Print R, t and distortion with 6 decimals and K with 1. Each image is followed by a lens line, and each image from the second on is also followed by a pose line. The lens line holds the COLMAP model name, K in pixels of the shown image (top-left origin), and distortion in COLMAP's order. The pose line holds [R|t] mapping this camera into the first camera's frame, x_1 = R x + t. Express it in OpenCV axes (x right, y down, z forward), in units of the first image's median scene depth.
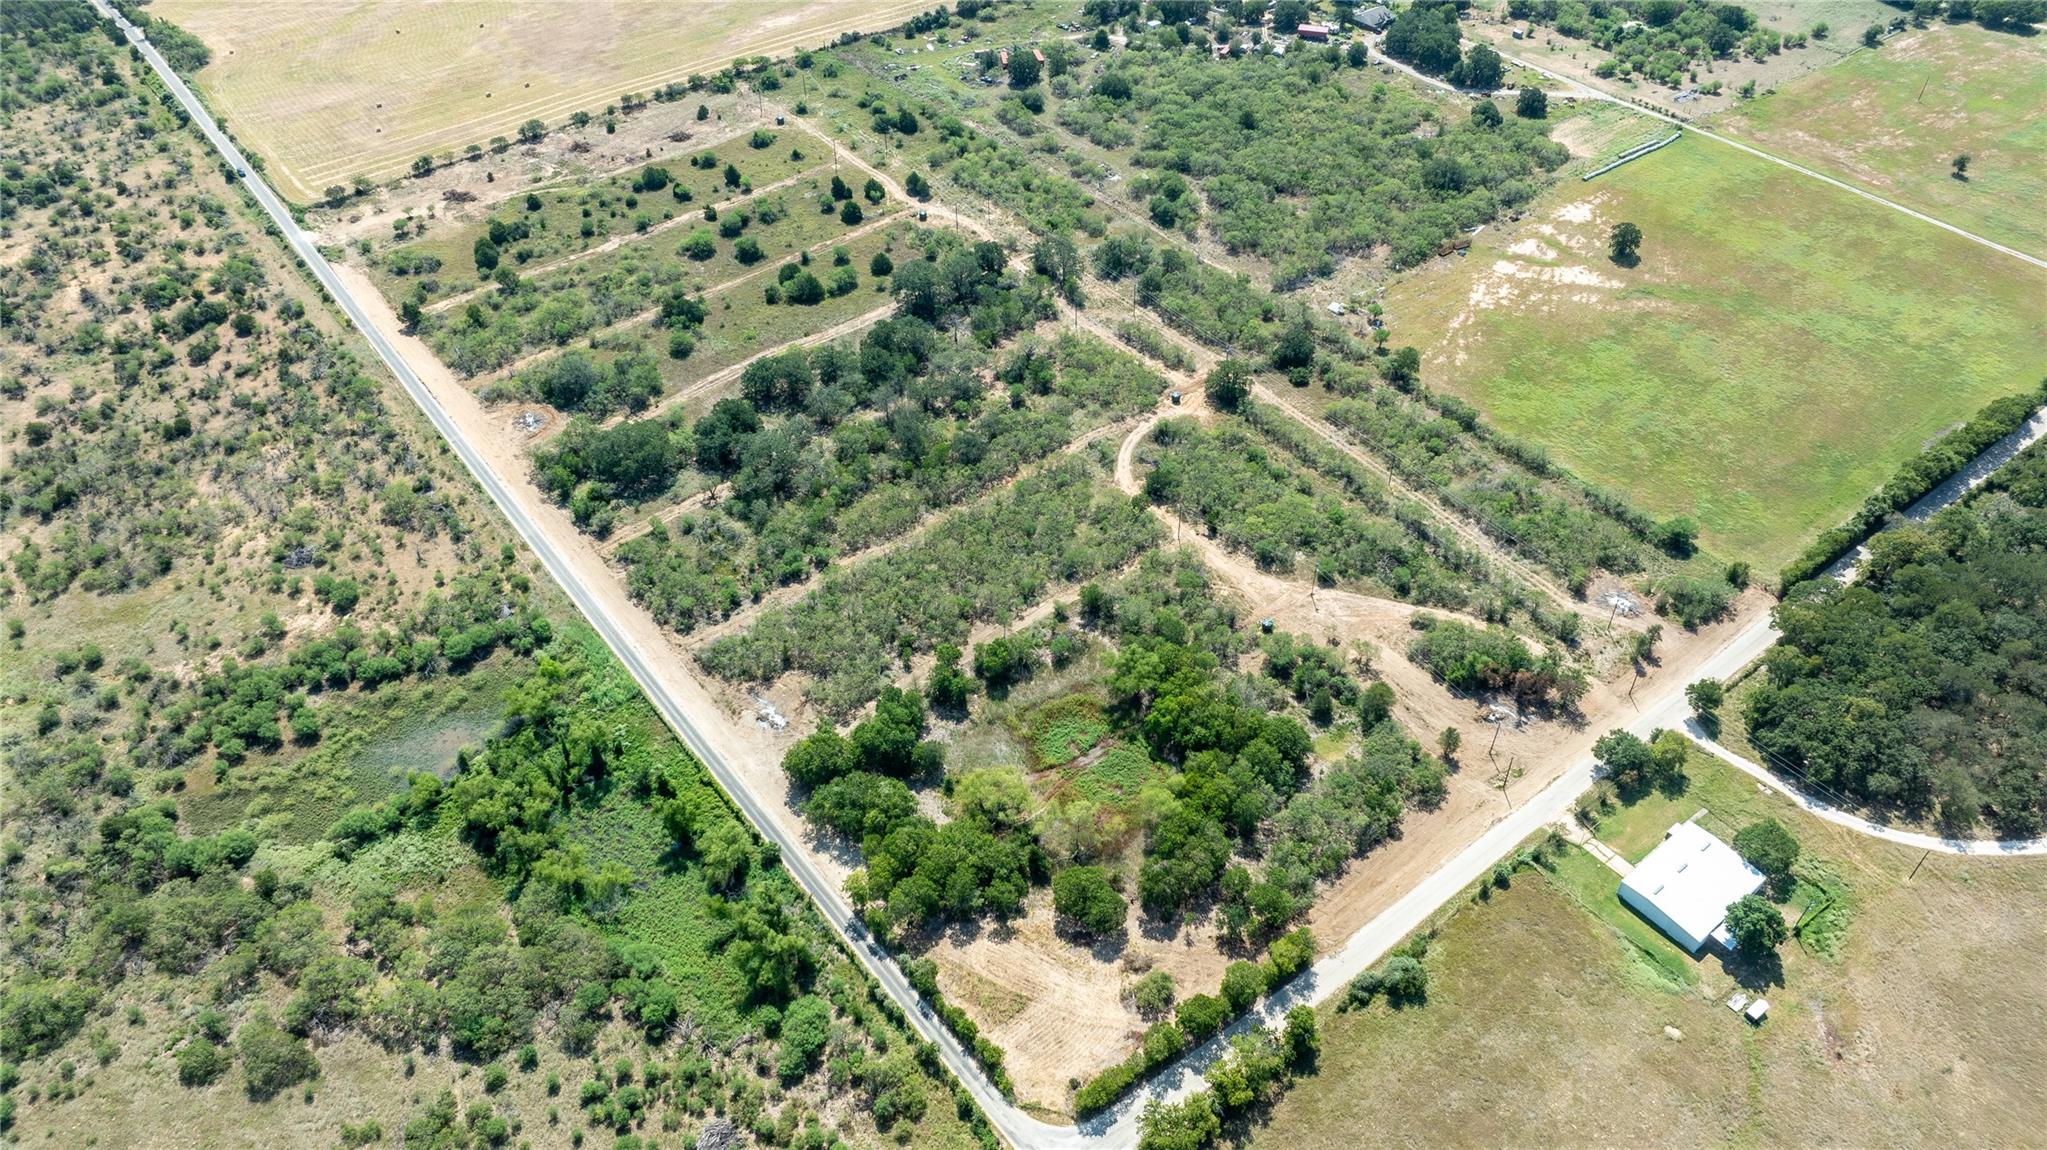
lens RADIAL K [[1426.5, 0, 1022.8], [0, 1426.5, 587.5], [0, 0, 1]] dist [-0.020055, -0.001615]
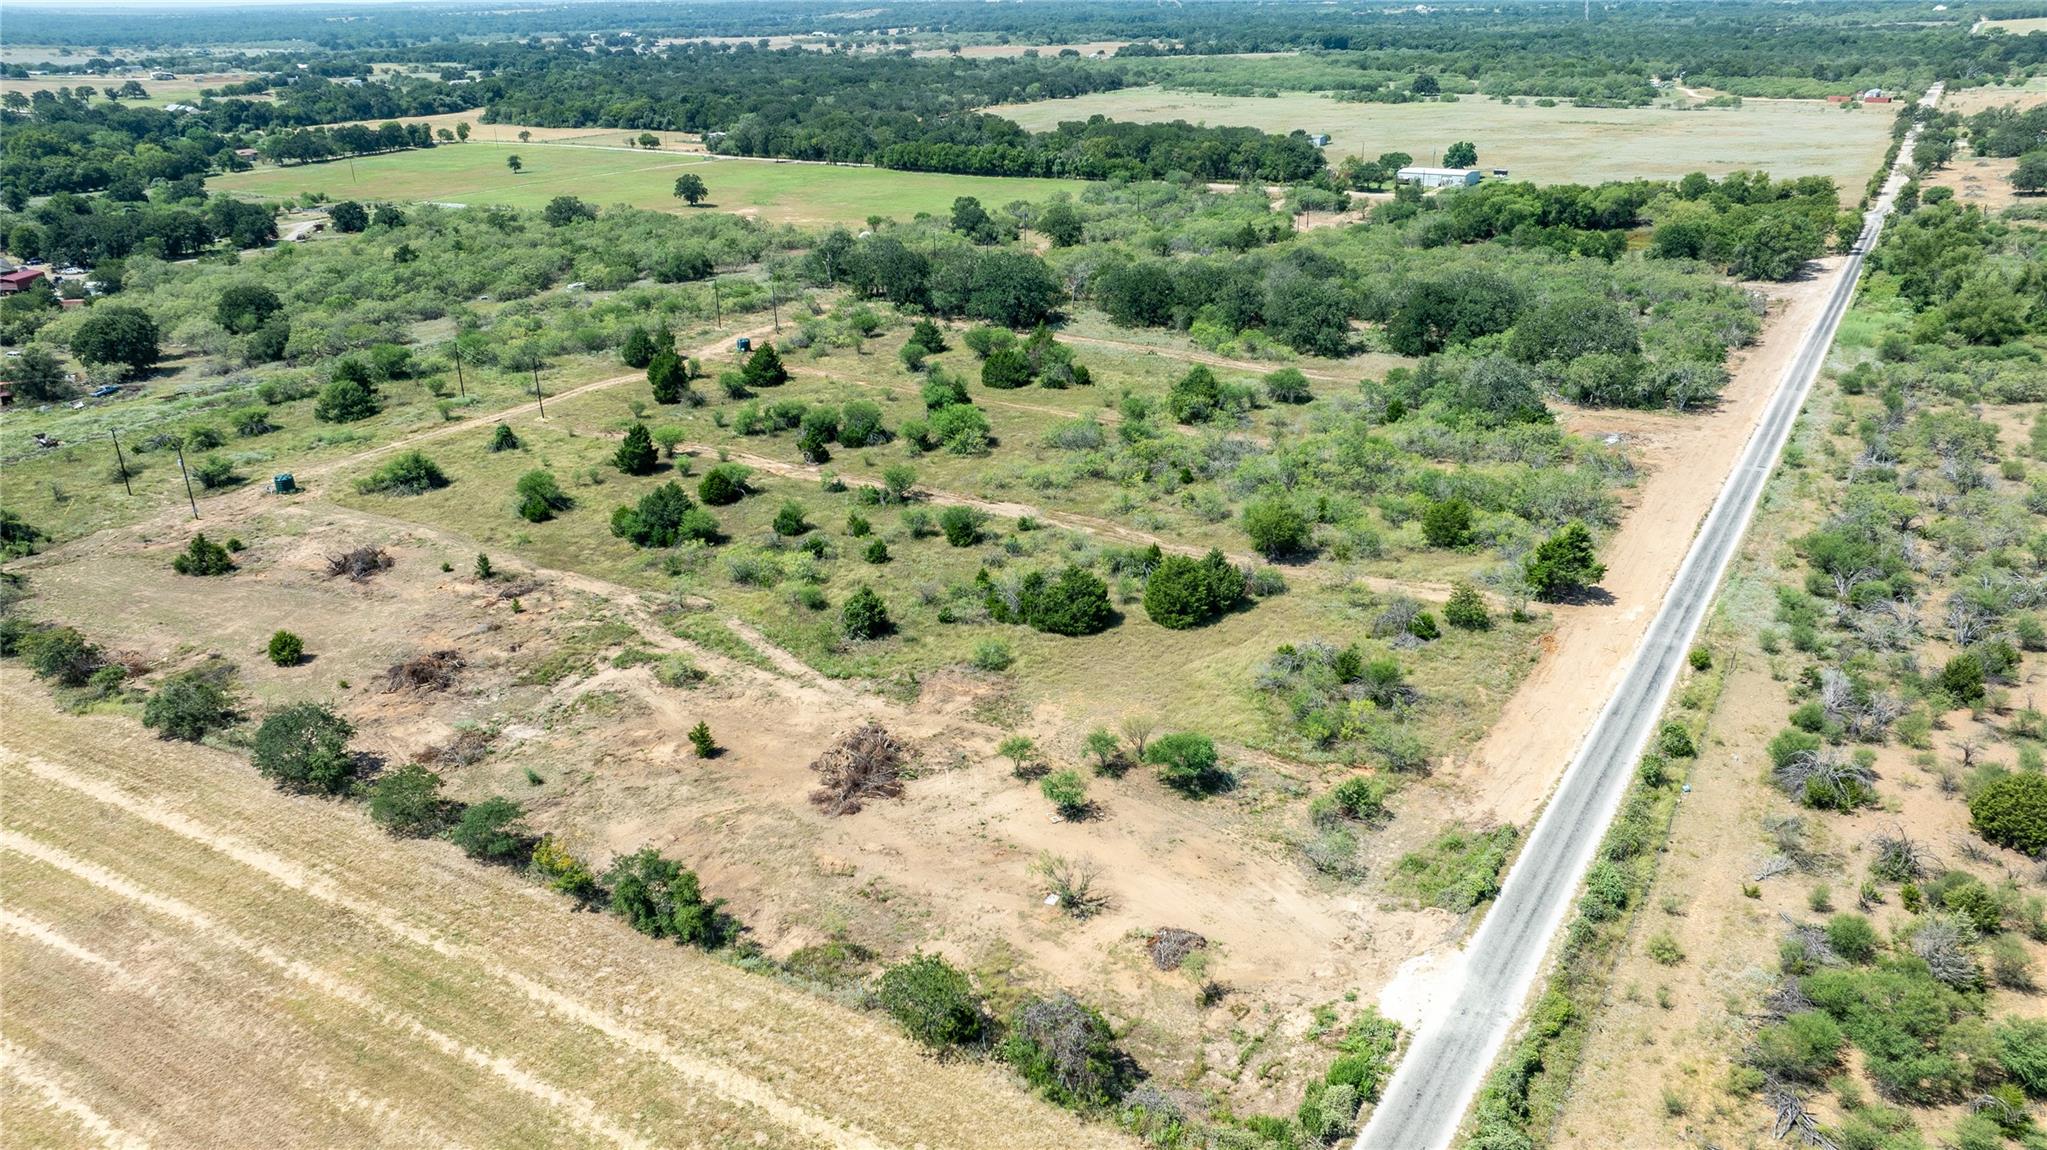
lens RADIAL K [[1426.5, 0, 1022.8], [0, 1426.5, 587.5], [0, 0, 1]] dist [-0.020055, -0.001615]
pose [[-0.336459, -0.350958, 0.873856, -0.803304], [0.661525, 0.572343, 0.484570, -0.518431], [-0.670208, 0.741116, 0.039598, 1.247554]]
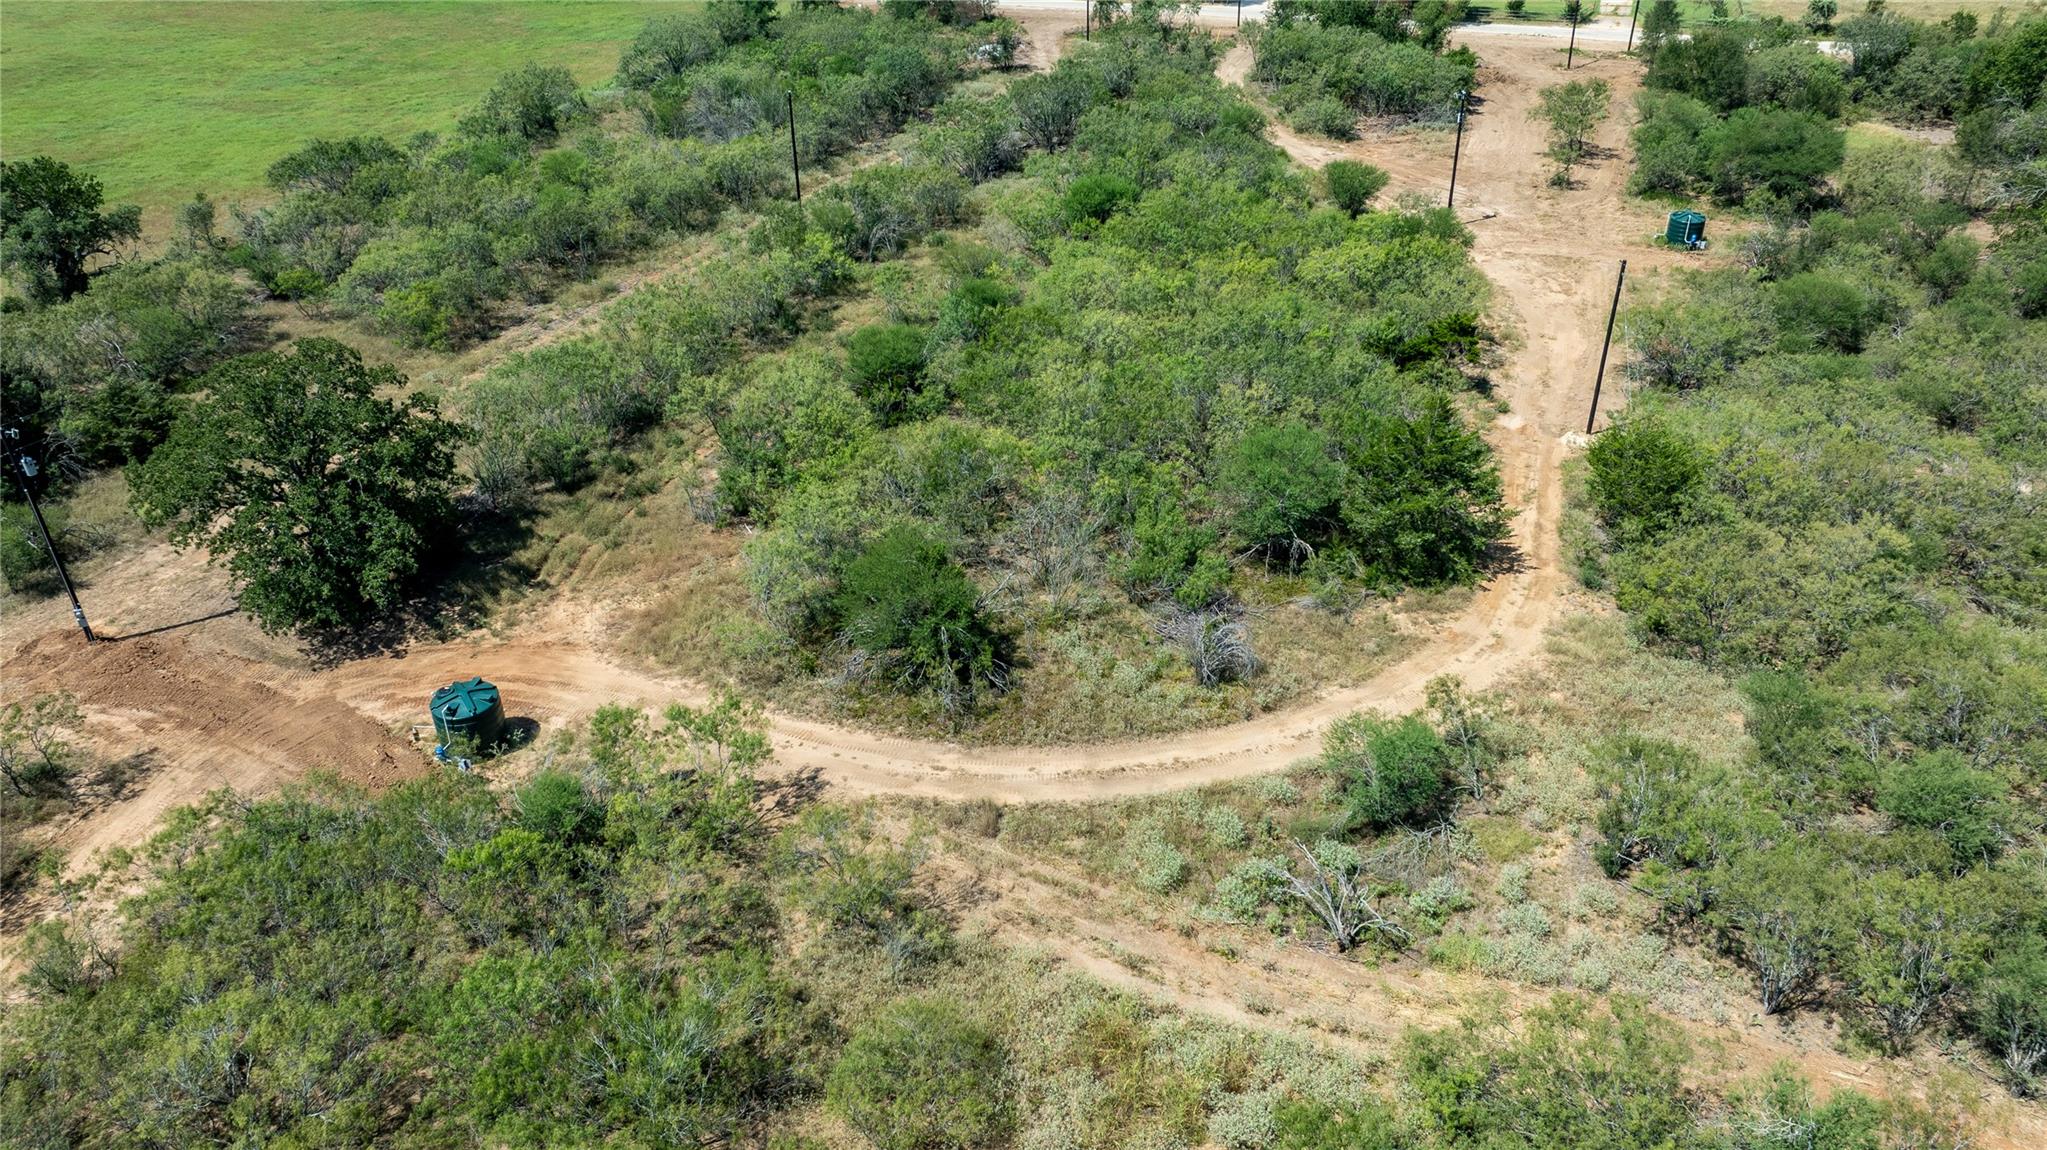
lens RADIAL K [[1426.5, 0, 1022.8], [0, 1426.5, 587.5], [0, 0, 1]] dist [-0.020055, -0.001615]
pose [[-0.520028, -0.447194, 0.727728, -0.011396], [0.598586, 0.416975, 0.683978, -0.216093], [-0.609316, 0.791296, 0.050845, 1.032578]]
